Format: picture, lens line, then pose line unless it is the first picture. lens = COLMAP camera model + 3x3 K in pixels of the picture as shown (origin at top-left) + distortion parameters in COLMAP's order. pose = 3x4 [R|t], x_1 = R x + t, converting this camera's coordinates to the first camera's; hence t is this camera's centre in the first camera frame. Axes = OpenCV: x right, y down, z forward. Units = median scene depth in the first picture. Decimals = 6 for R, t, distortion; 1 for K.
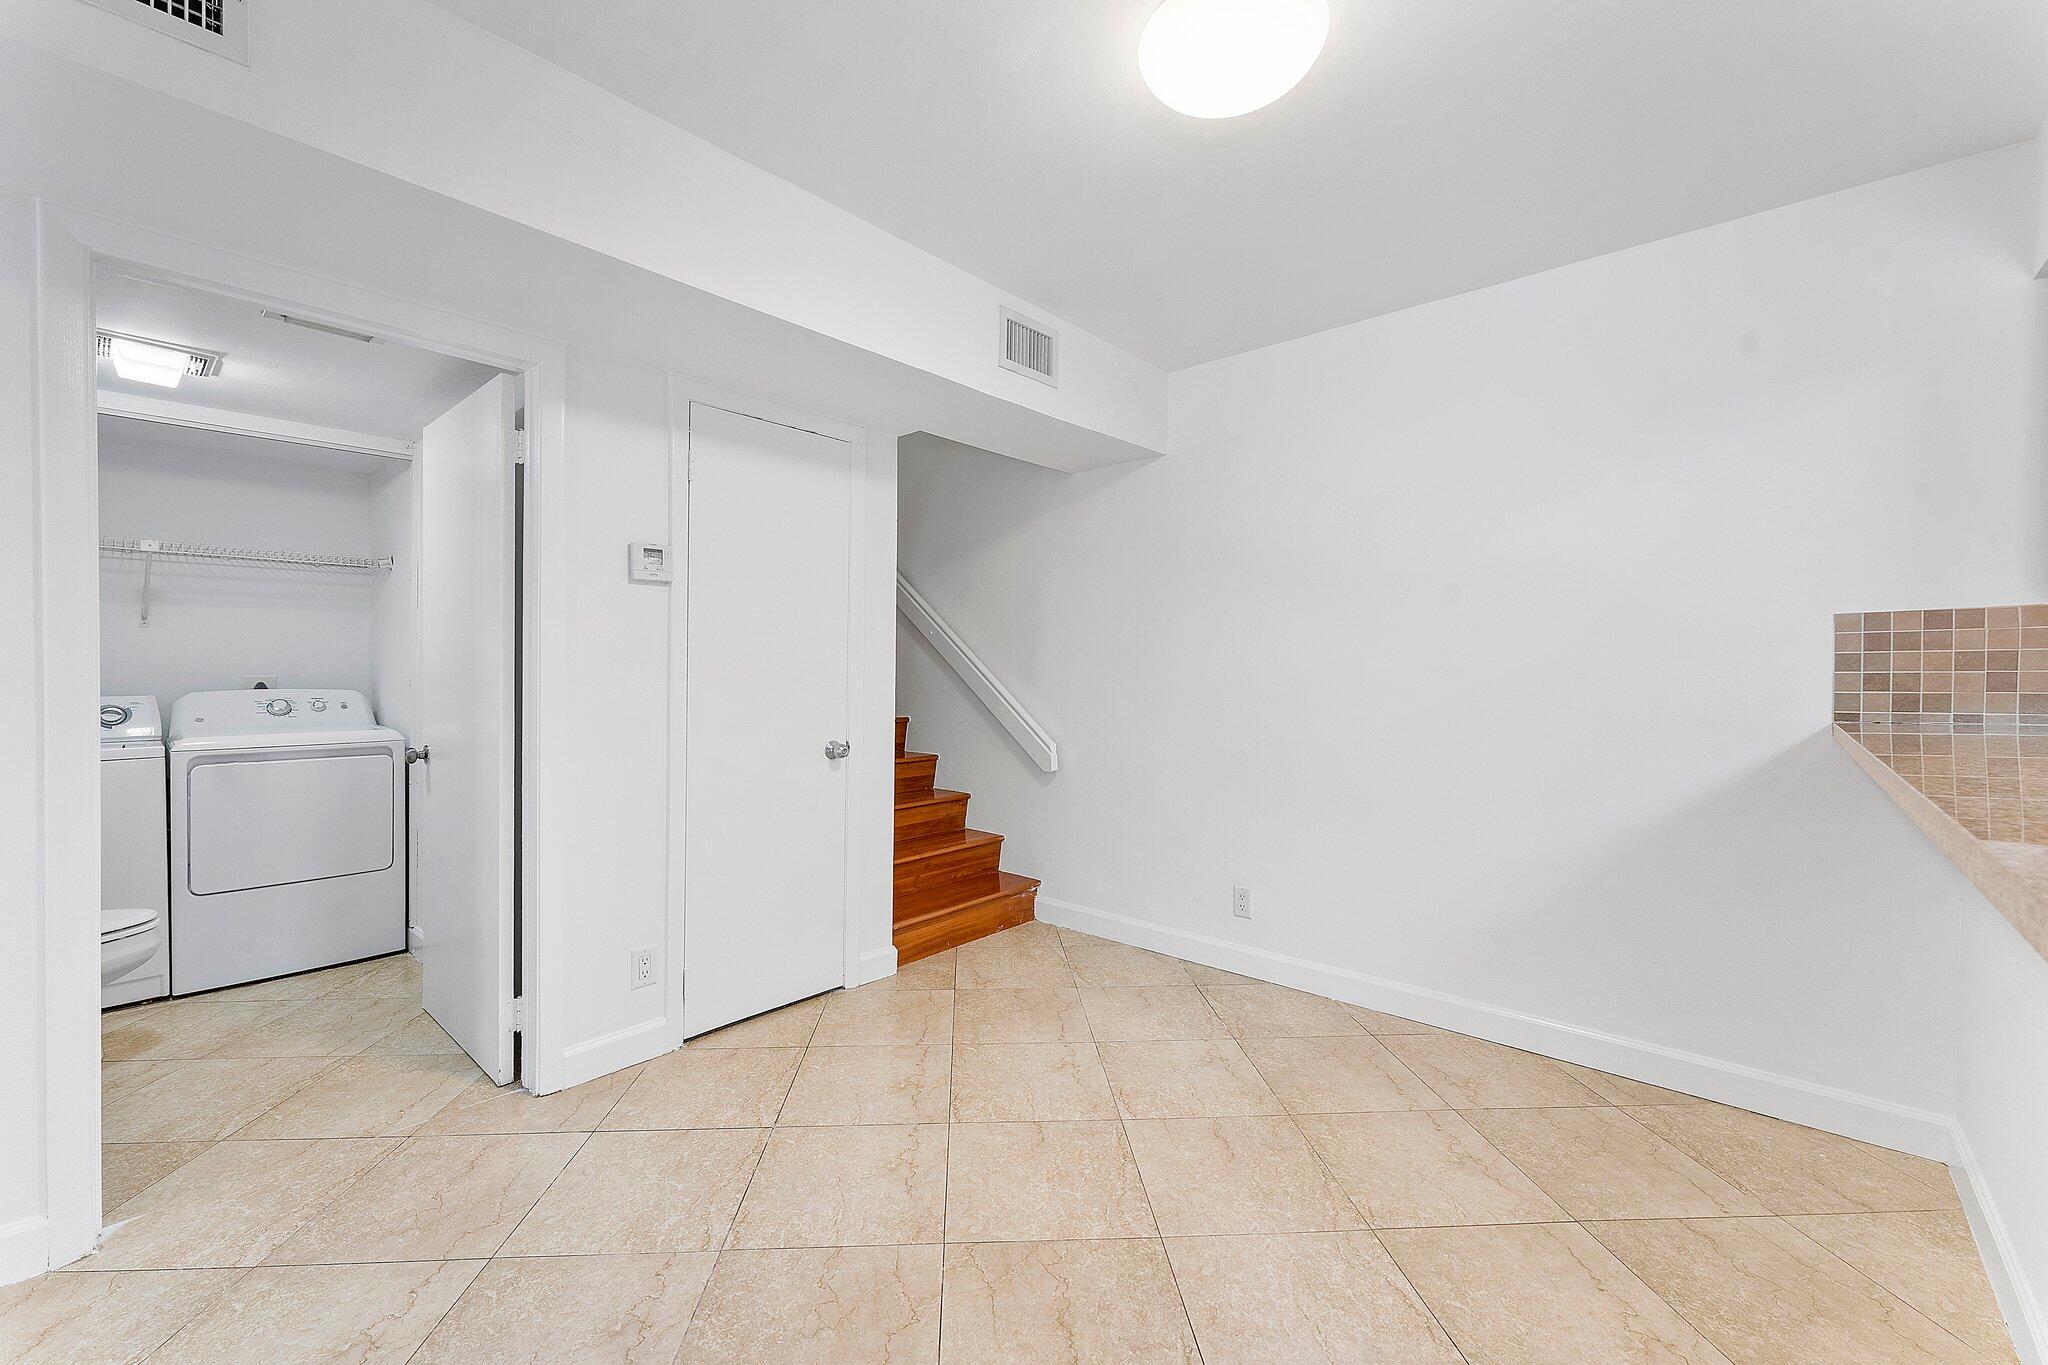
lens RADIAL K [[845.6, 0, 1025.0], [0, 845.6, 674.8], [0, 0, 1]] dist [-0.002017, -0.000332]
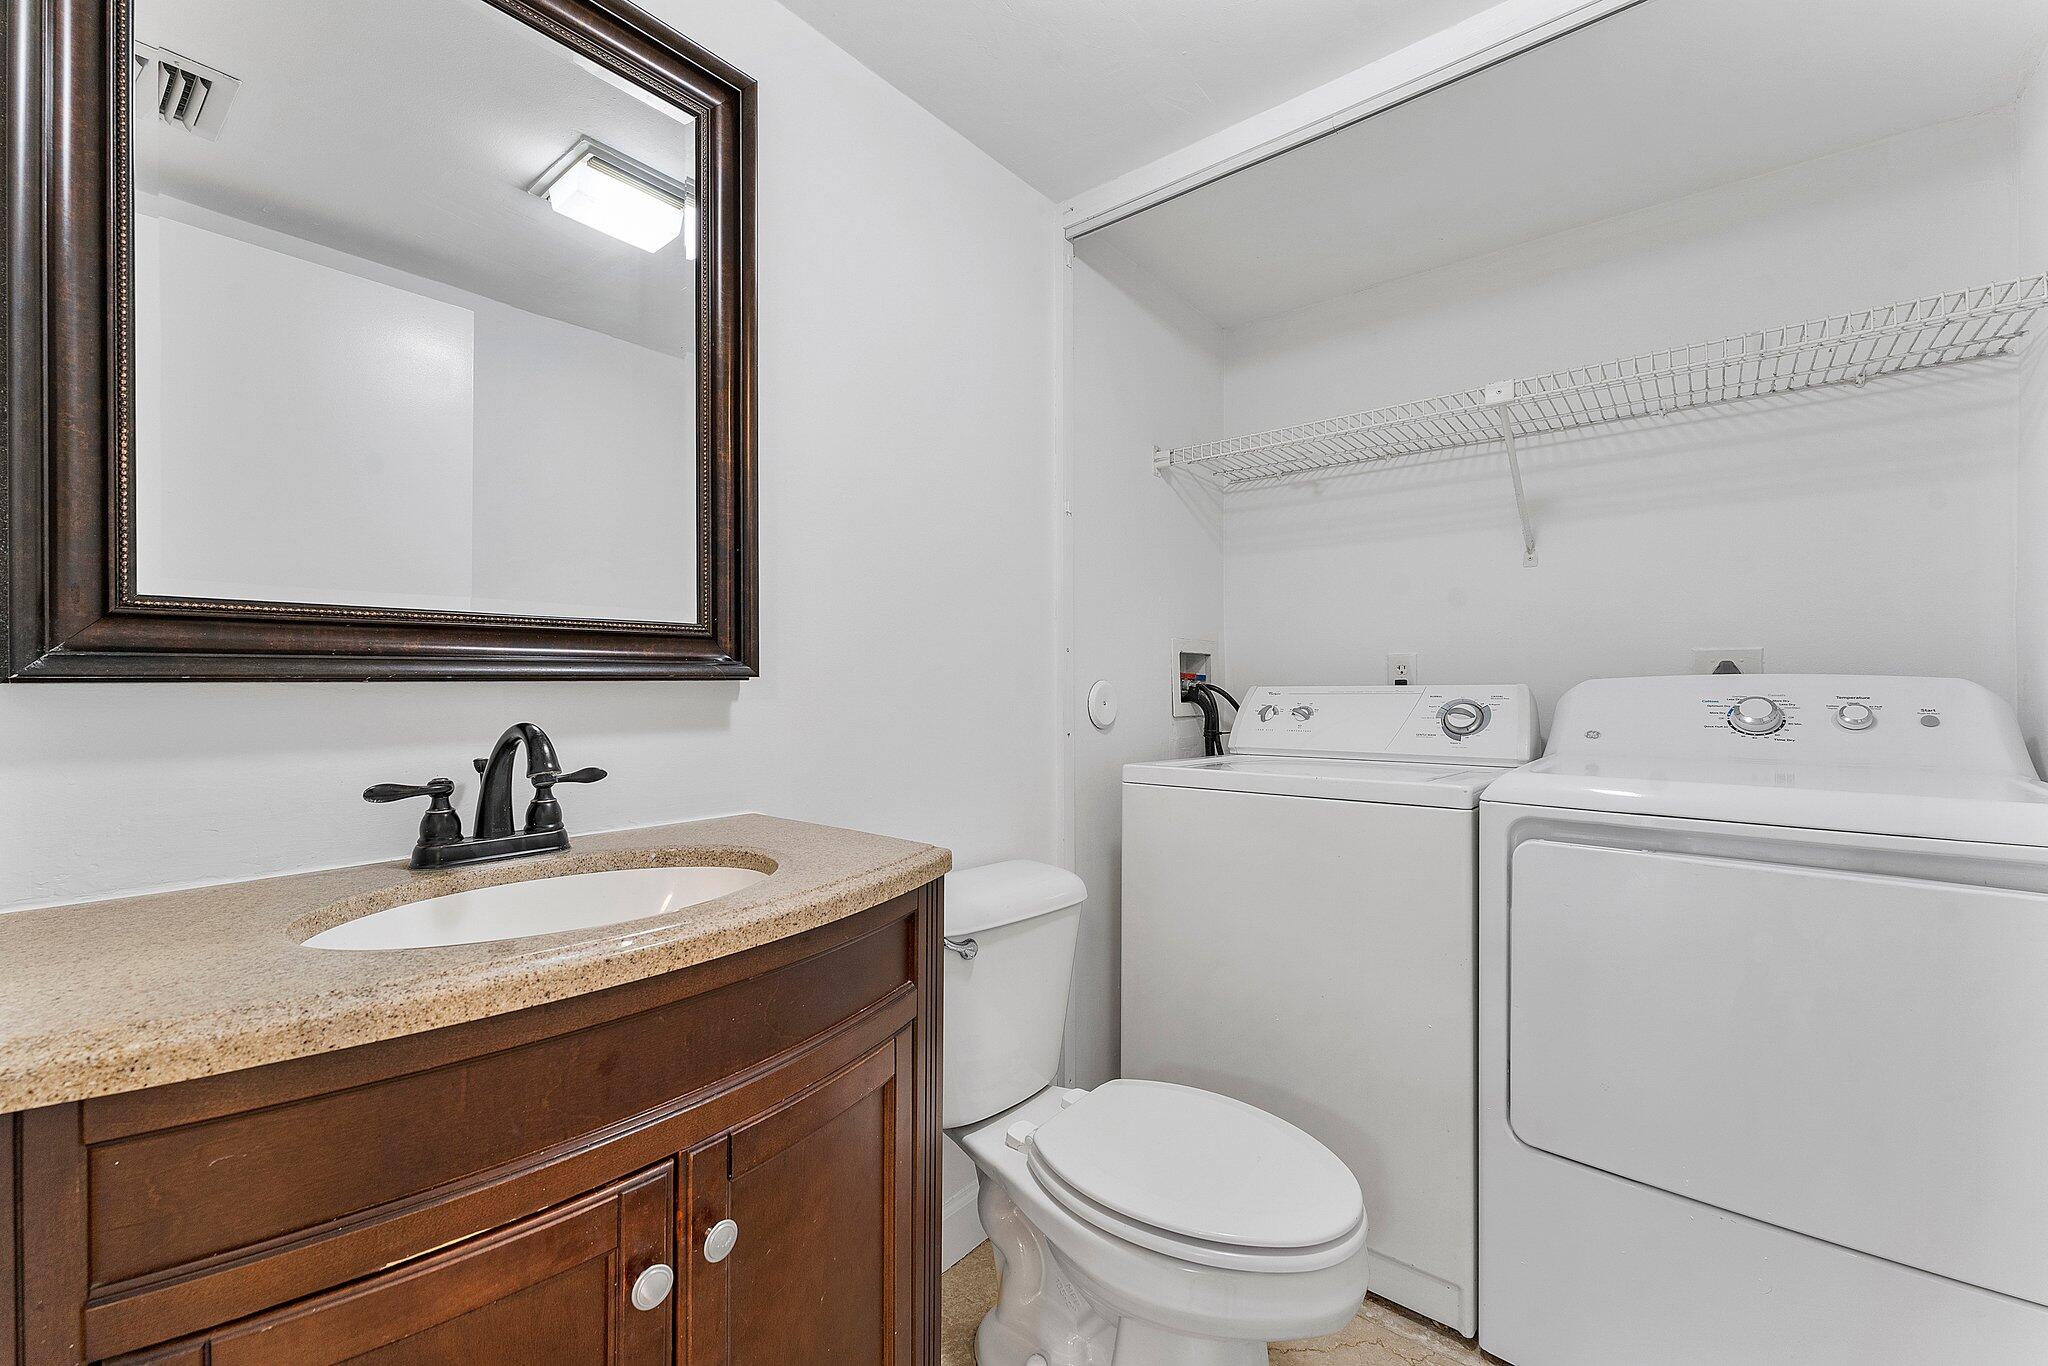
lens RADIAL K [[845.6, 0, 1025.0], [0, 845.6, 675.3], [0, 0, 1]] dist [-0.002017, -0.000332]
pose [[0.038761, -0.008548, -0.999212, -0.481235], [-0.007609, 0.999932, -0.008849, 0.024994], [0.999220, 0.007946, 0.038693, 0.624617]]
